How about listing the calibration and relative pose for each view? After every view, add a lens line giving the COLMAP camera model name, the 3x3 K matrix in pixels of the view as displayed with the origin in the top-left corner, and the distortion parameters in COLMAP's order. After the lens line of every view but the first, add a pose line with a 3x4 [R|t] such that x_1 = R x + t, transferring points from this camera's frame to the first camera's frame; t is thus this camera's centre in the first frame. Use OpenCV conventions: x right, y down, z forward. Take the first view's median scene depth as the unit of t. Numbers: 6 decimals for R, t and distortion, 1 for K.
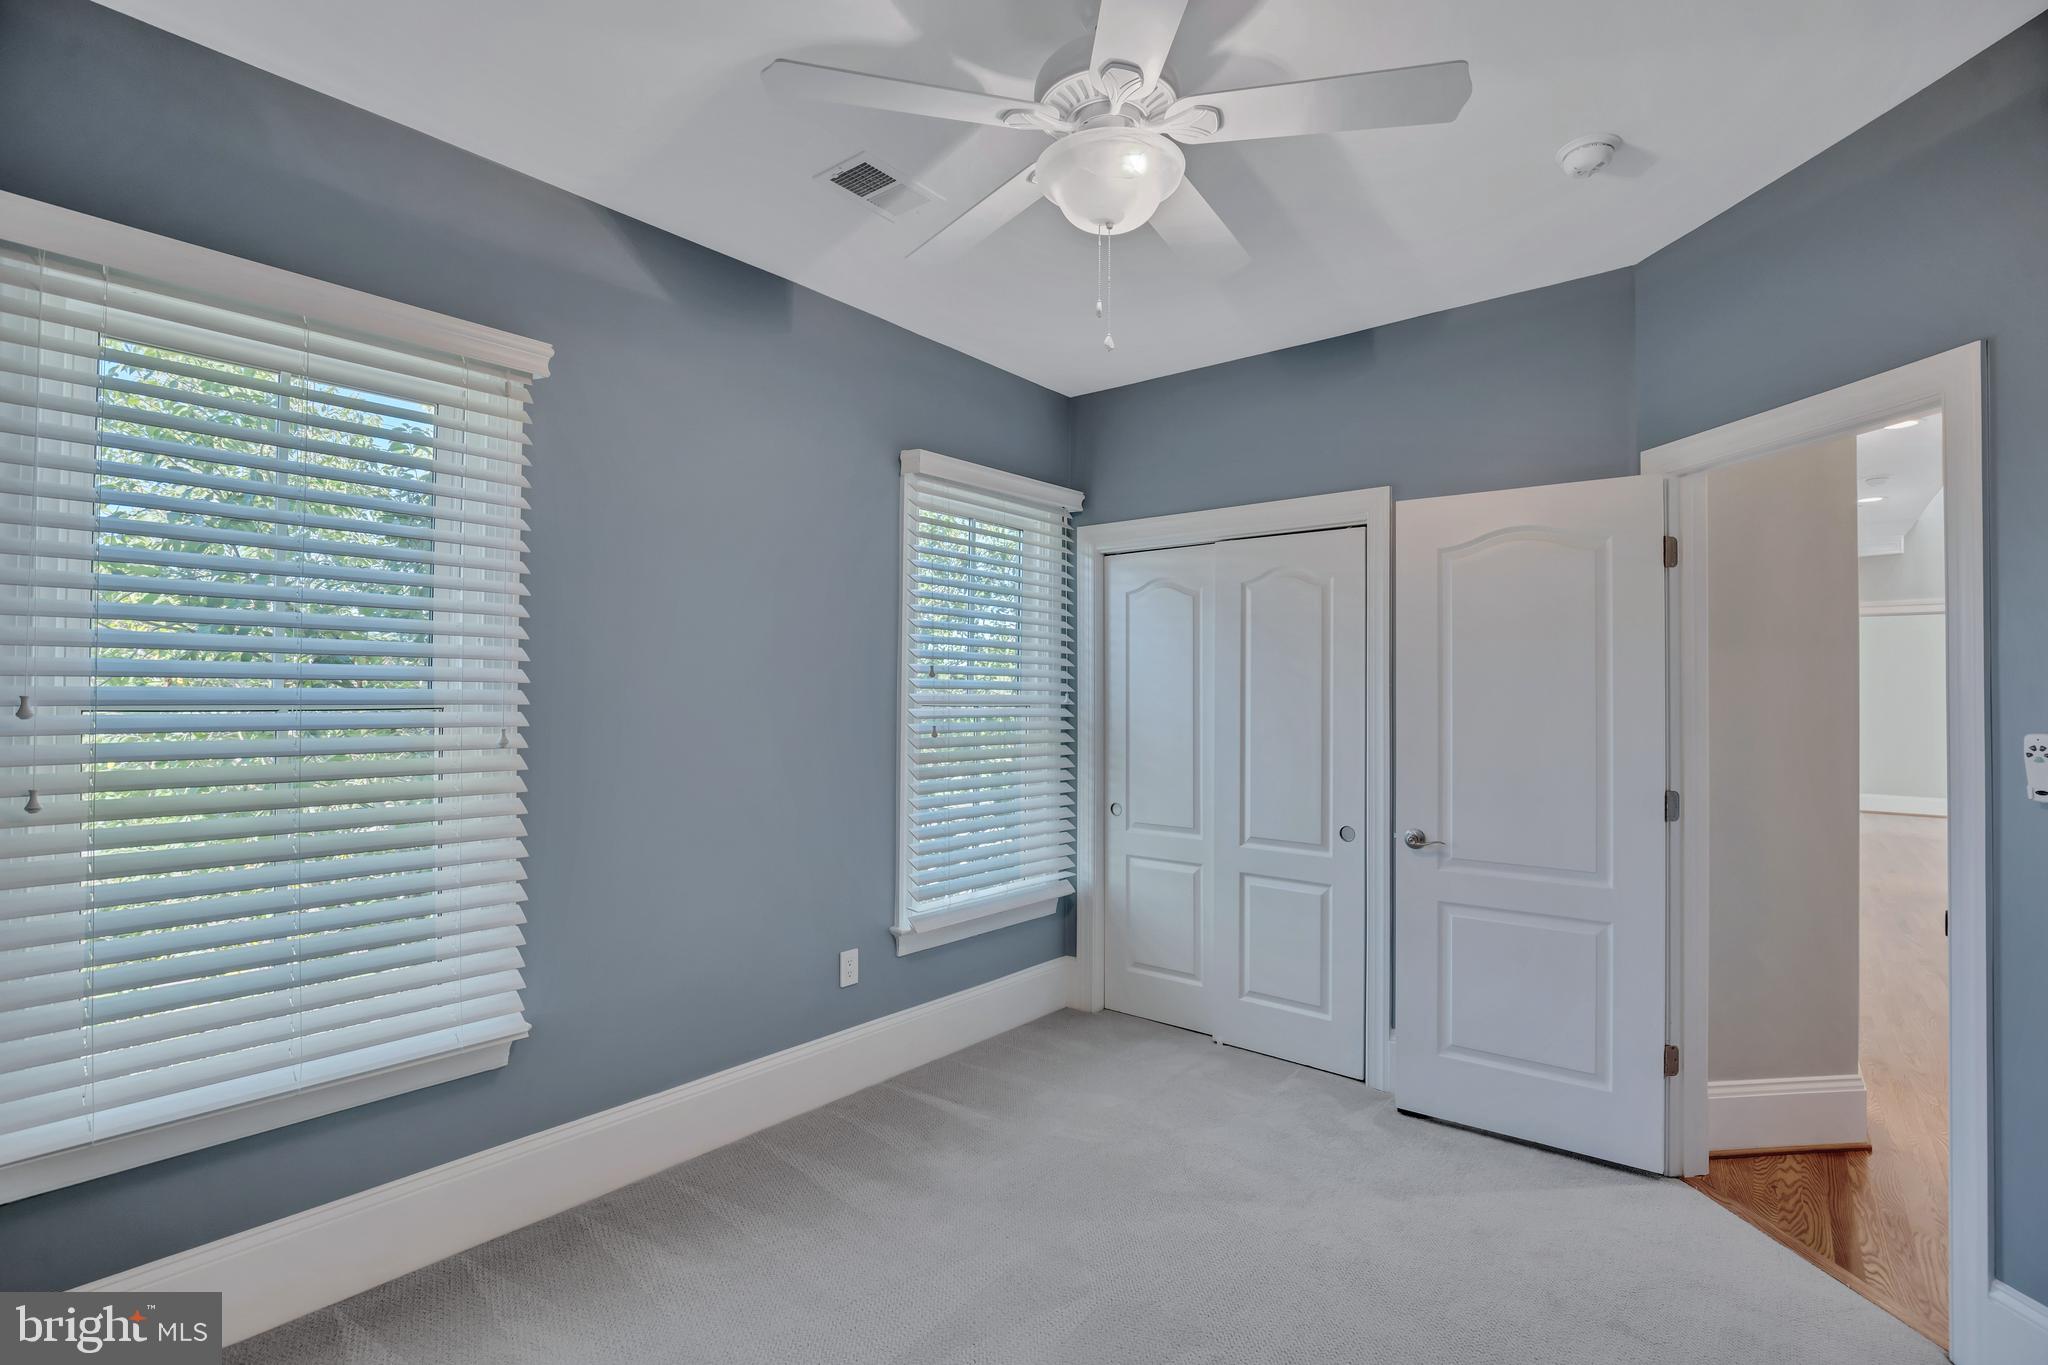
lens RADIAL K [[947.7, 0, 1024.0], [0, 947.7, 682.5], [0, 0, 1]] dist [-0.022365, -0.000010]
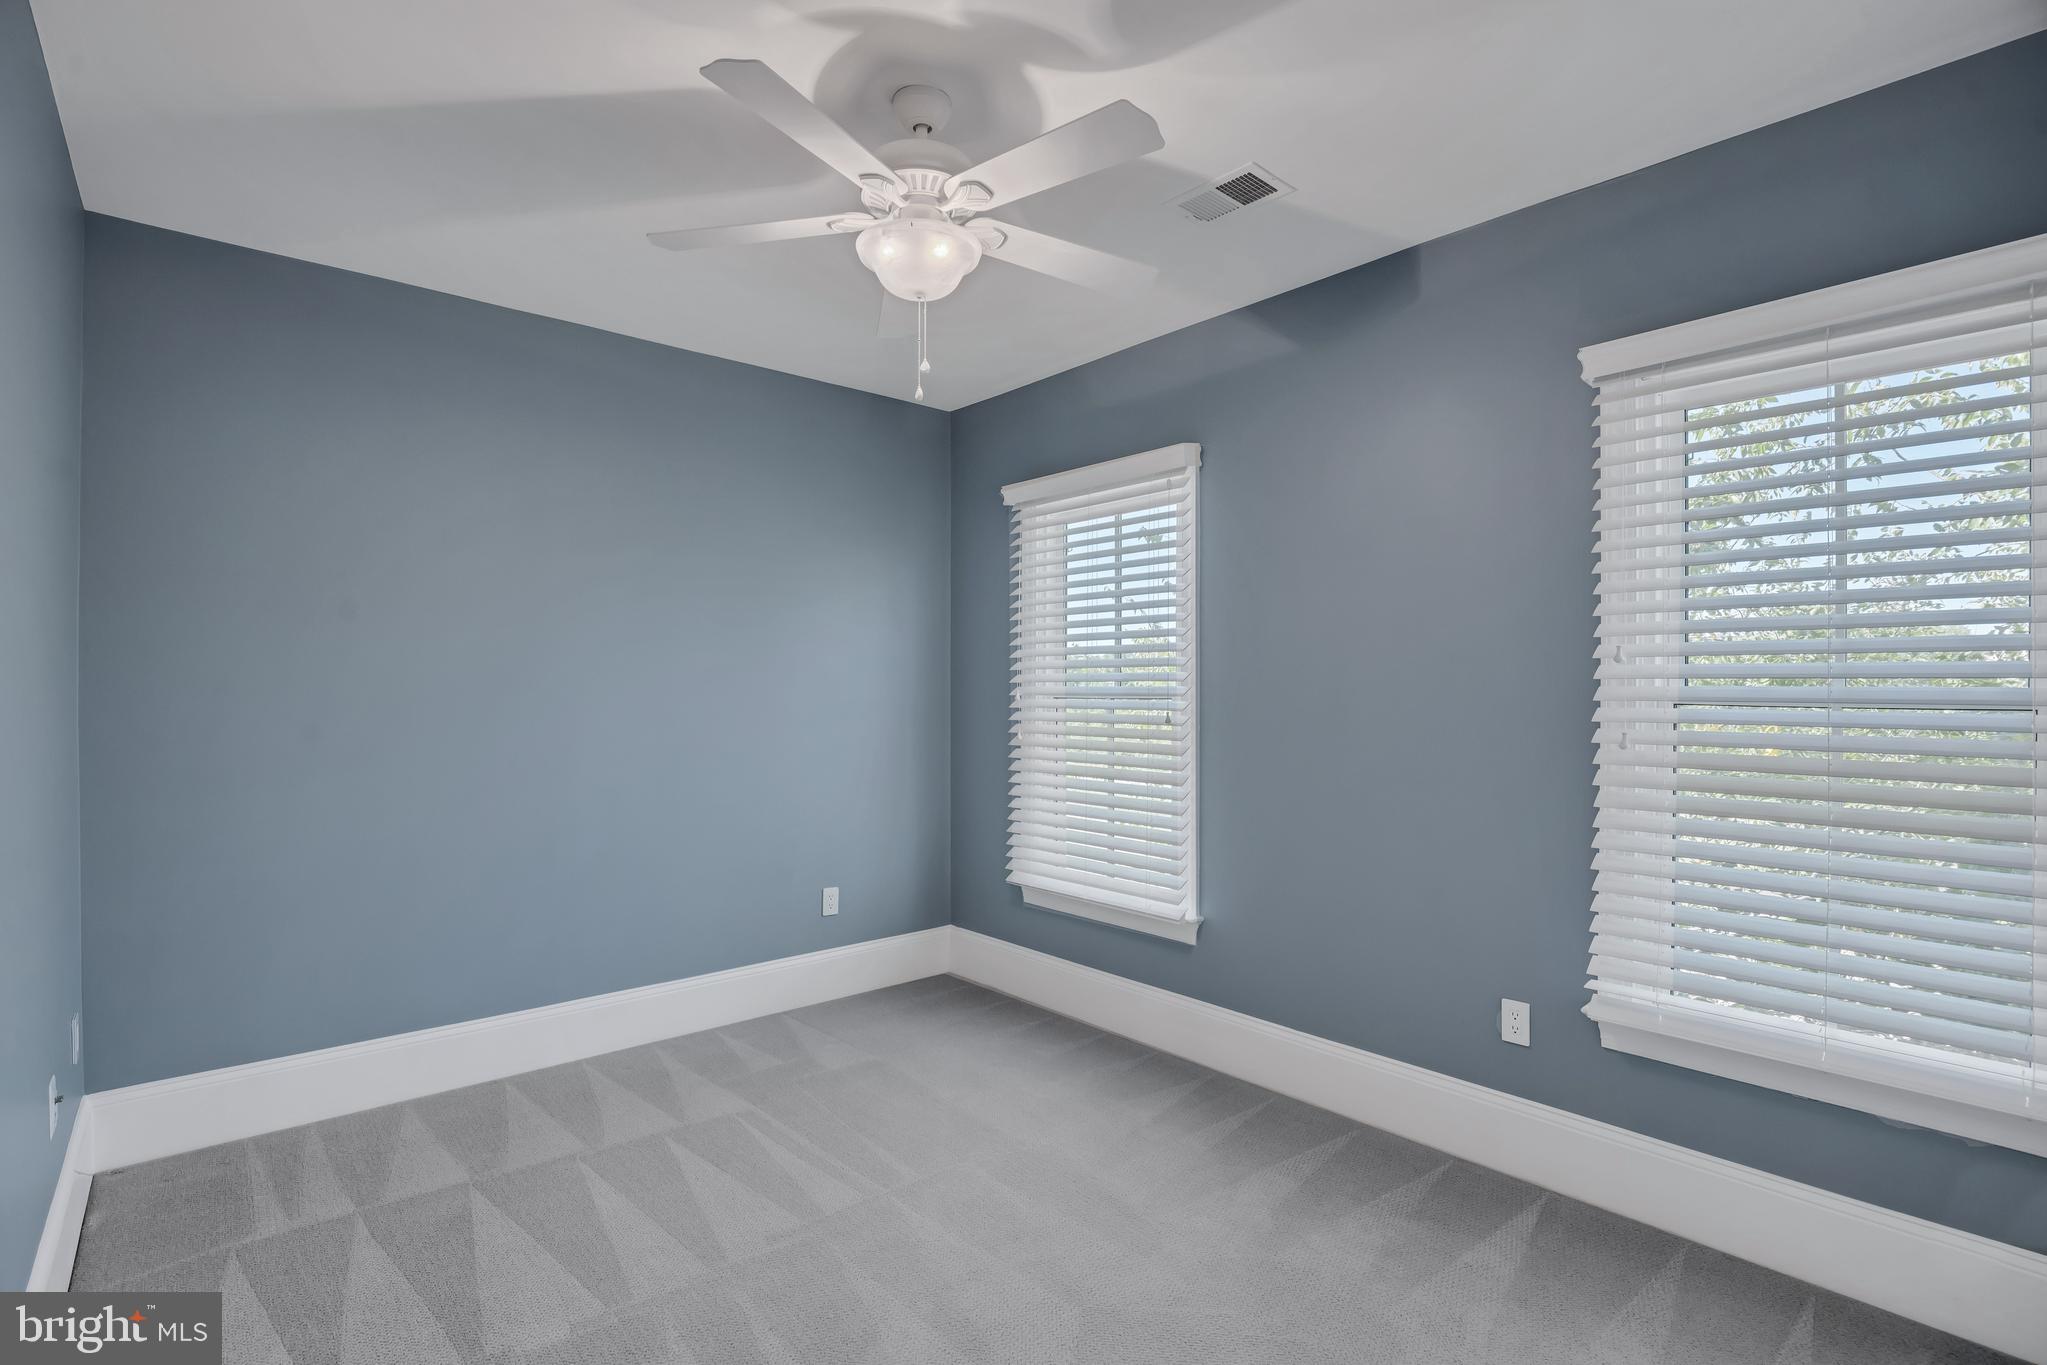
lens RADIAL K [[810.8, 0, 1024.9], [0, 810.8, 690.5], [0, 0, 1]] dist [-0.045413, 0.000027]
pose [[-0.096828, -0.004708, -0.995290, 0.545782], [0.012282, 0.999907, -0.005925, 0.014183], [0.995225, -0.012798, -0.096761, 0.657503]]
